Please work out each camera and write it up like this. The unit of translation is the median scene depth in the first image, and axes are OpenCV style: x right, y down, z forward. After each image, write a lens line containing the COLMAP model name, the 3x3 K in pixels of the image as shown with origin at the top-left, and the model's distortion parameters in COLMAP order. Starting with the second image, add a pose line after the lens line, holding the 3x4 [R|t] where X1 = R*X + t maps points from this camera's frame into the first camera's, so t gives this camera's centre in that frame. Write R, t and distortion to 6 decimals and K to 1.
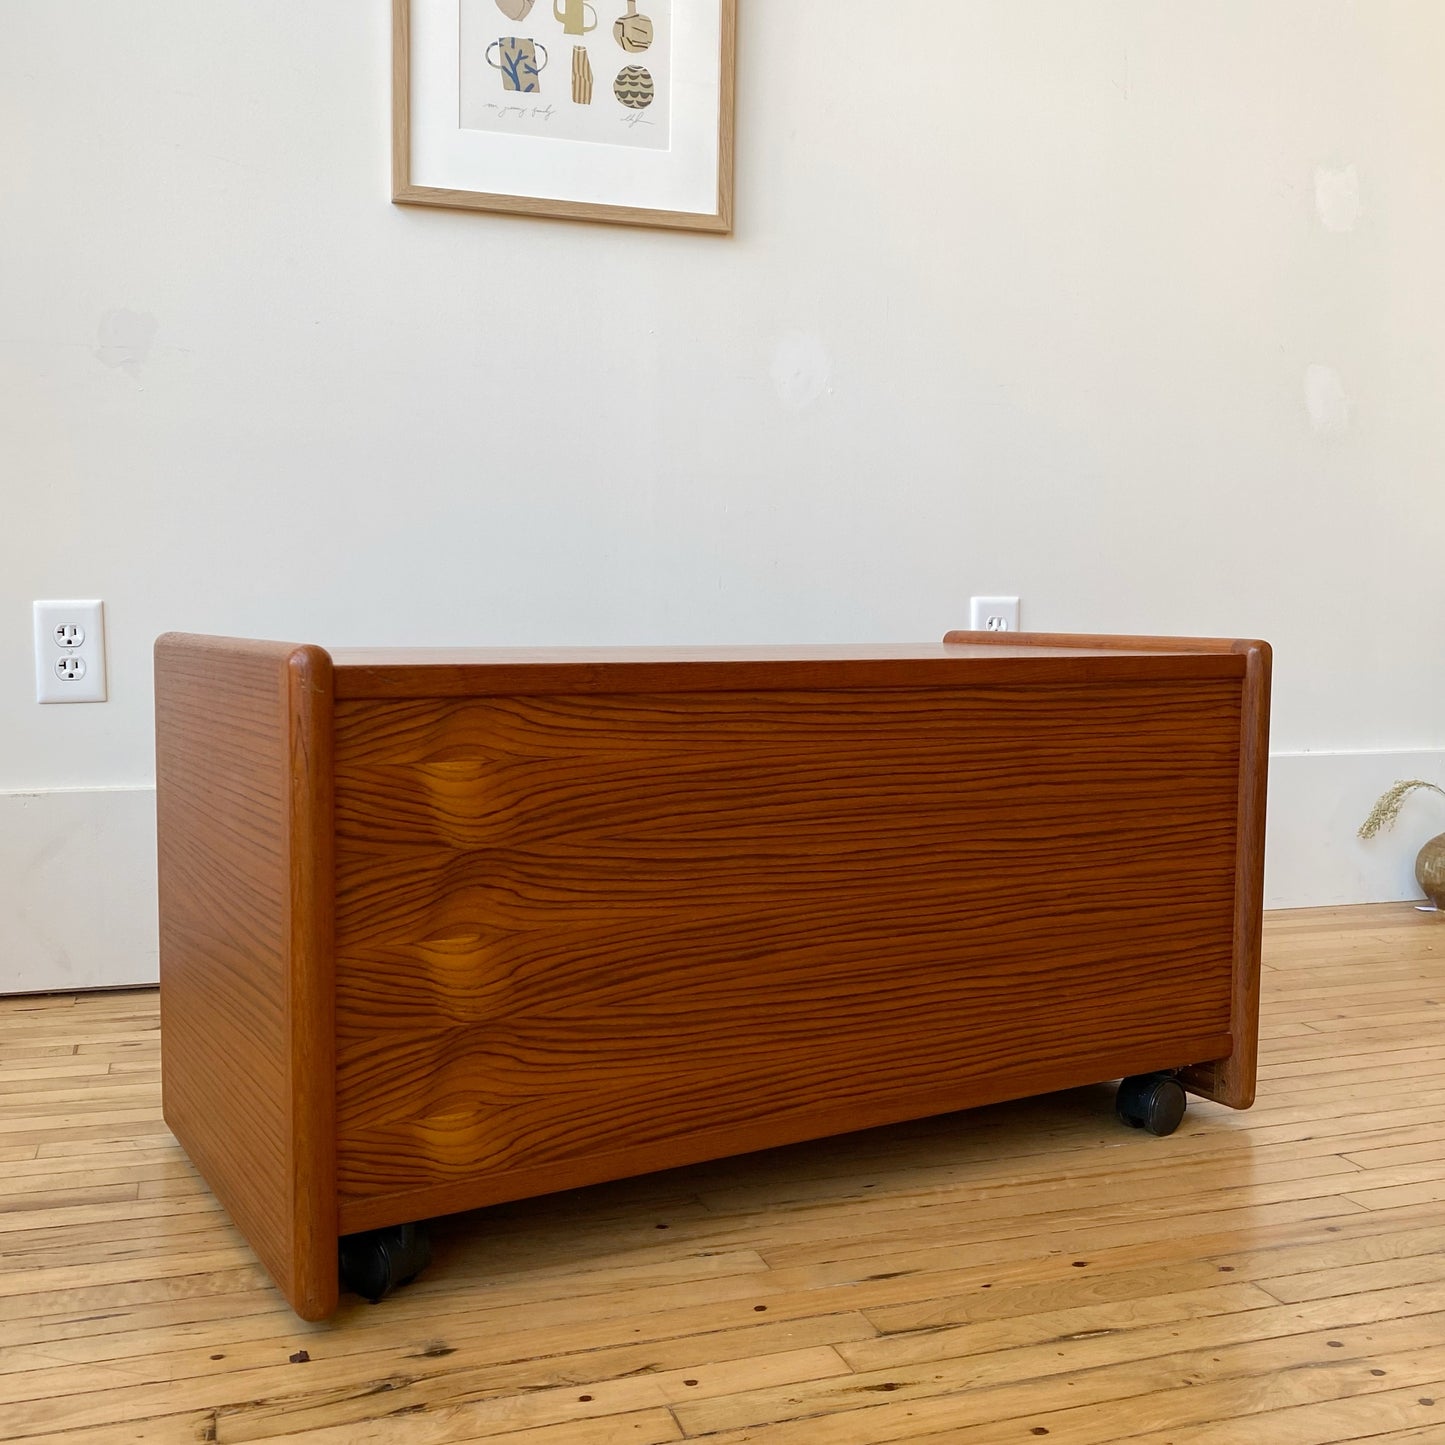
lens RADIAL K [[1542.6, 0, 713.0], [0, 1542.6, 774.2], [0, 0, 1]] dist [0.008198, 0.000000]
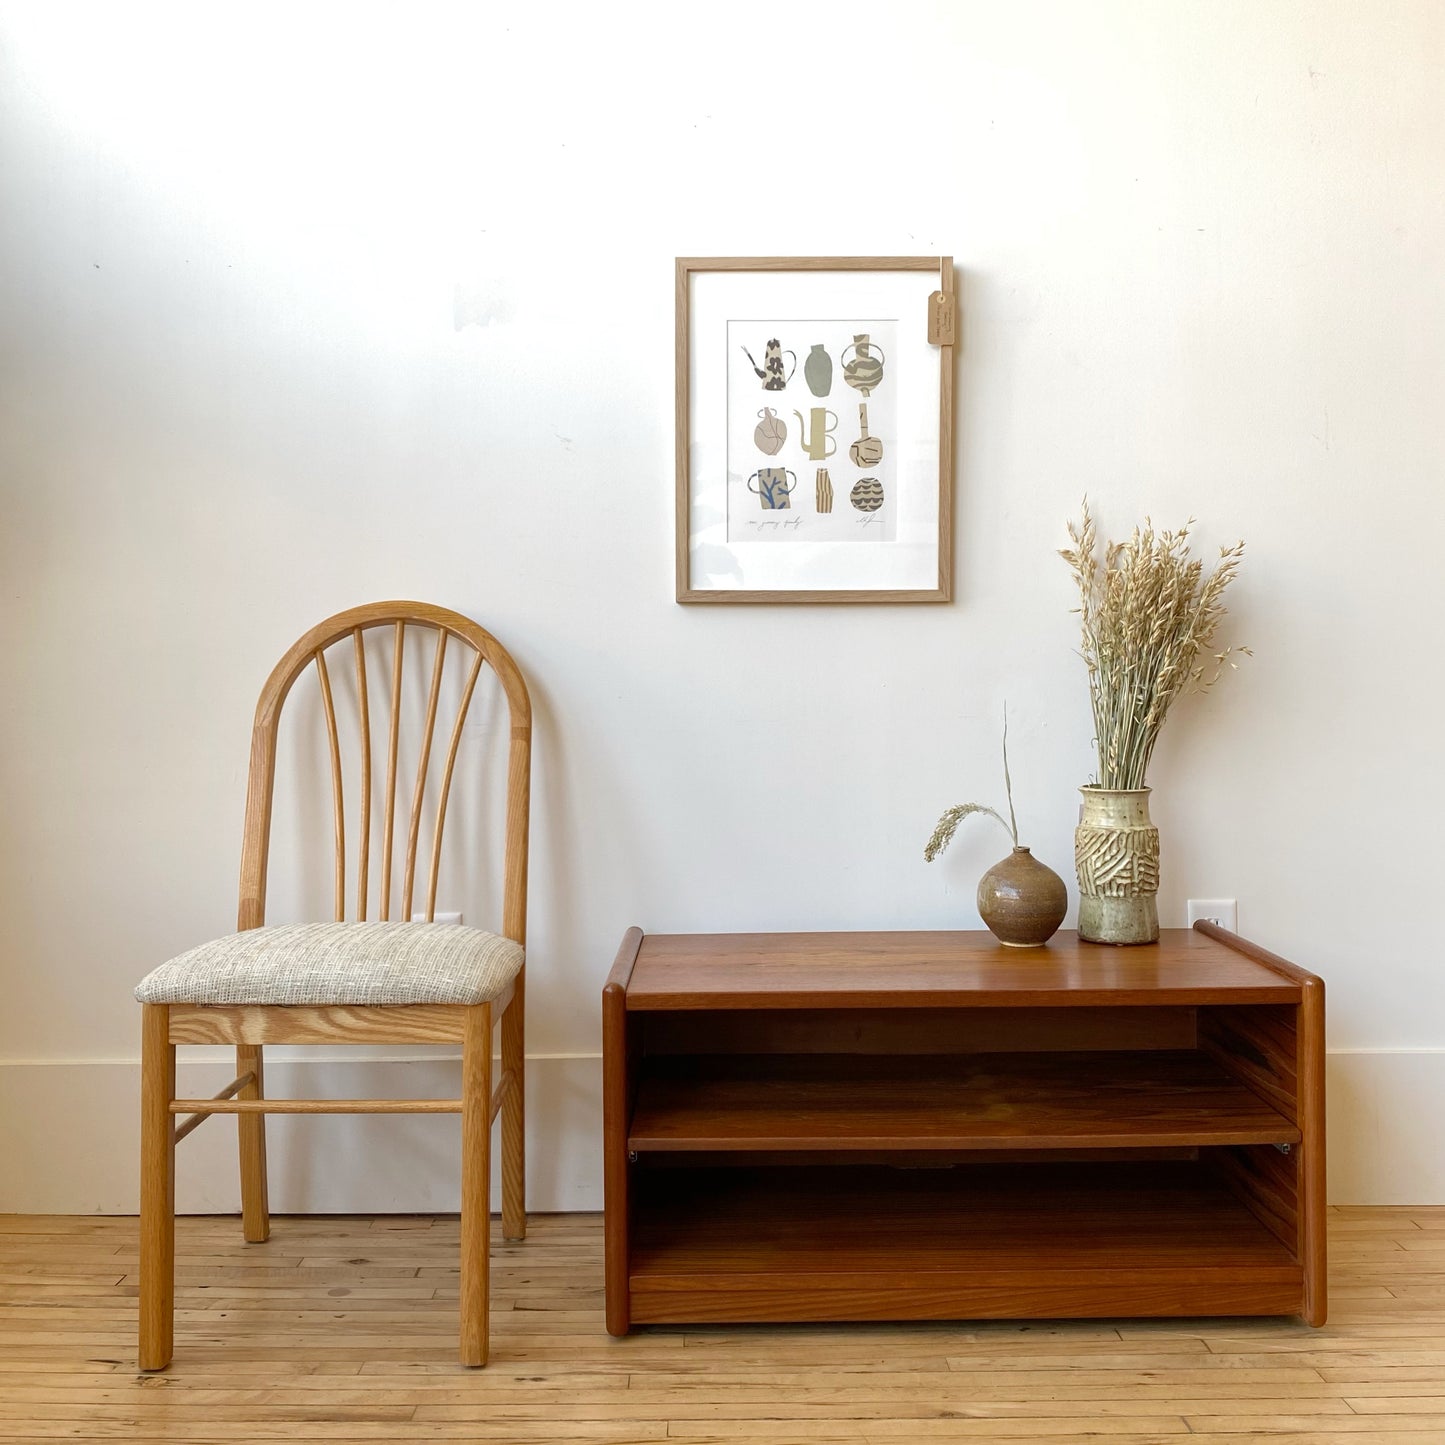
lens RADIAL K [[1542.6, 0, 715.6], [0, 1542.6, 715.5], [0, 0, 1]] dist [0.008198, 0.000000]
pose [[0.946632, -0.017050, -0.321865, 0.233405], [-0.014628, 0.995299, -0.095743, -0.153405], [0.321984, 0.095342, 0.941932, -0.187096]]
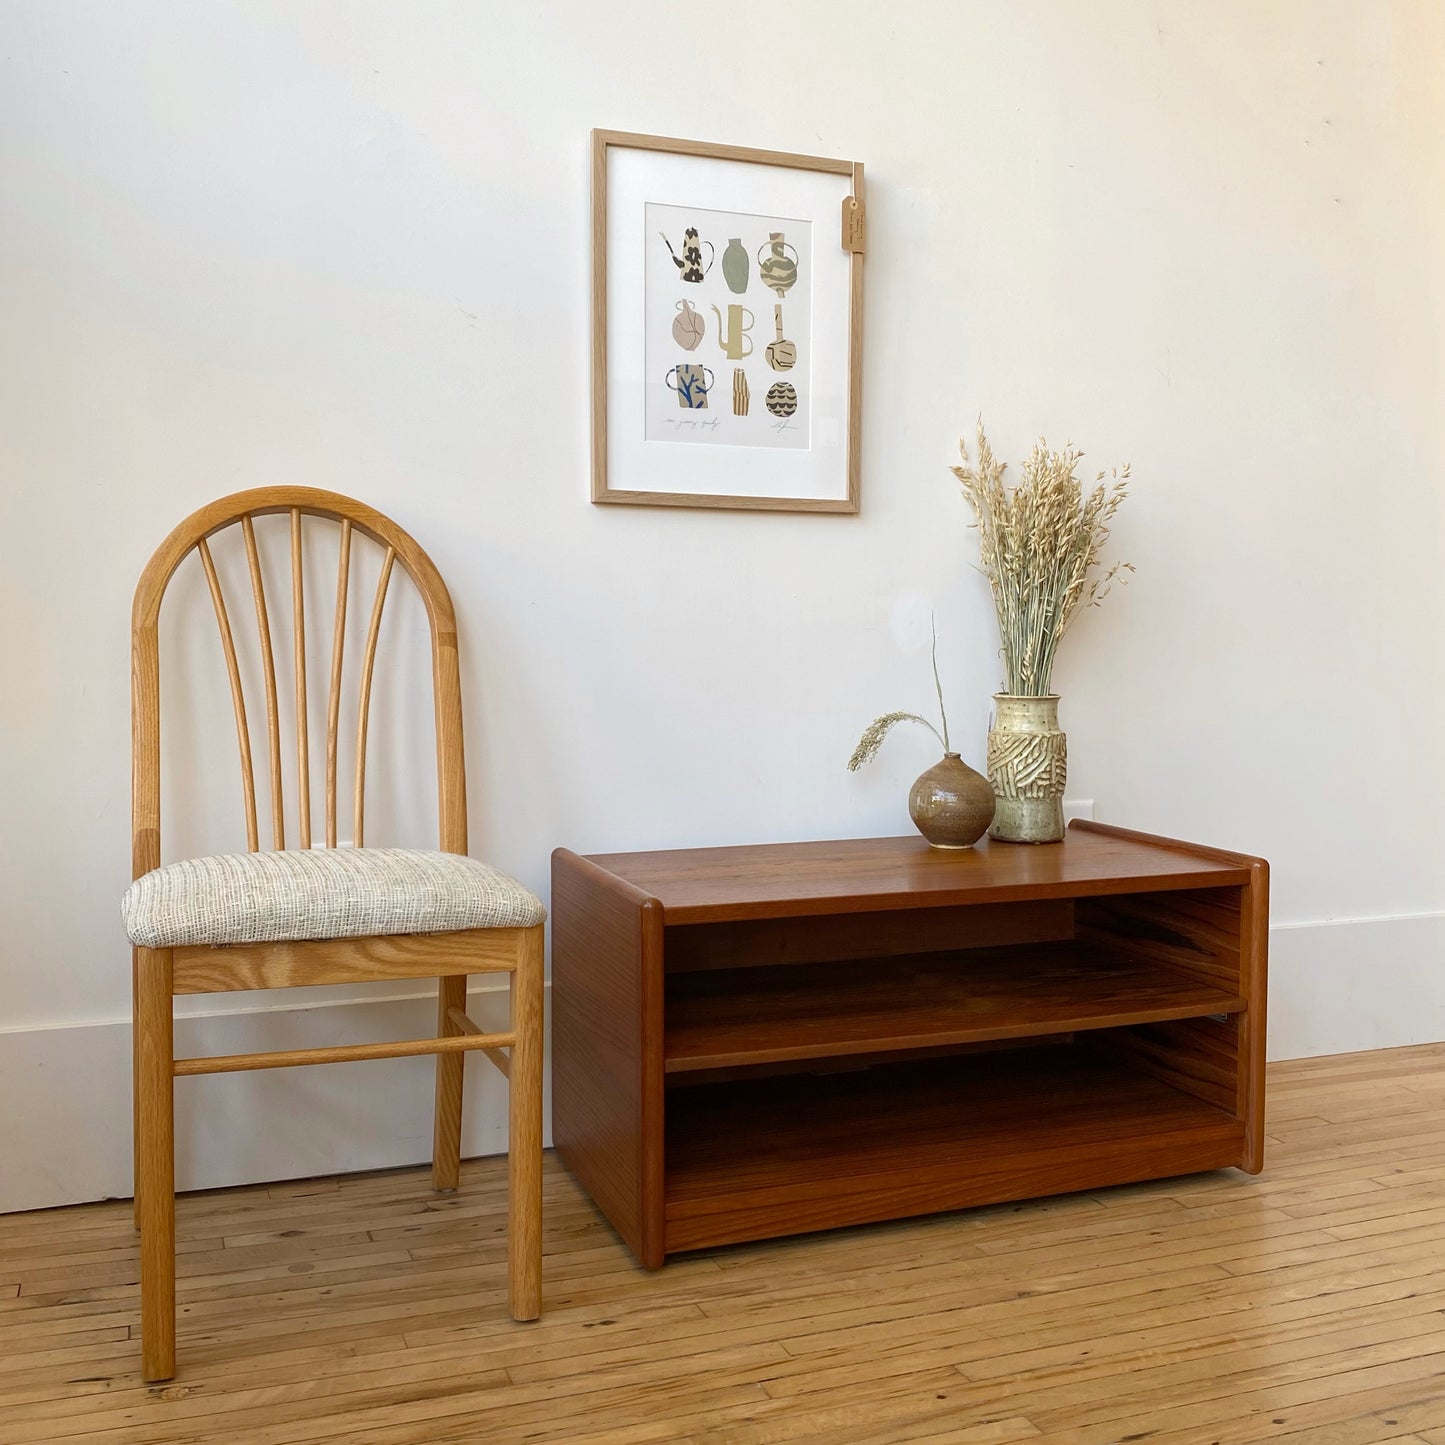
lens RADIAL K [[1542.6, 0, 656.5], [0, 1542.6, 729.4], [0, 0, 1]] dist [0.008198, 0.000000]
pose [[0.999142, -0.014499, 0.038791, -0.204396], [0.016698, 0.998236, -0.056970, -0.122838], [-0.037897, 0.057569, 0.997622, -0.190133]]
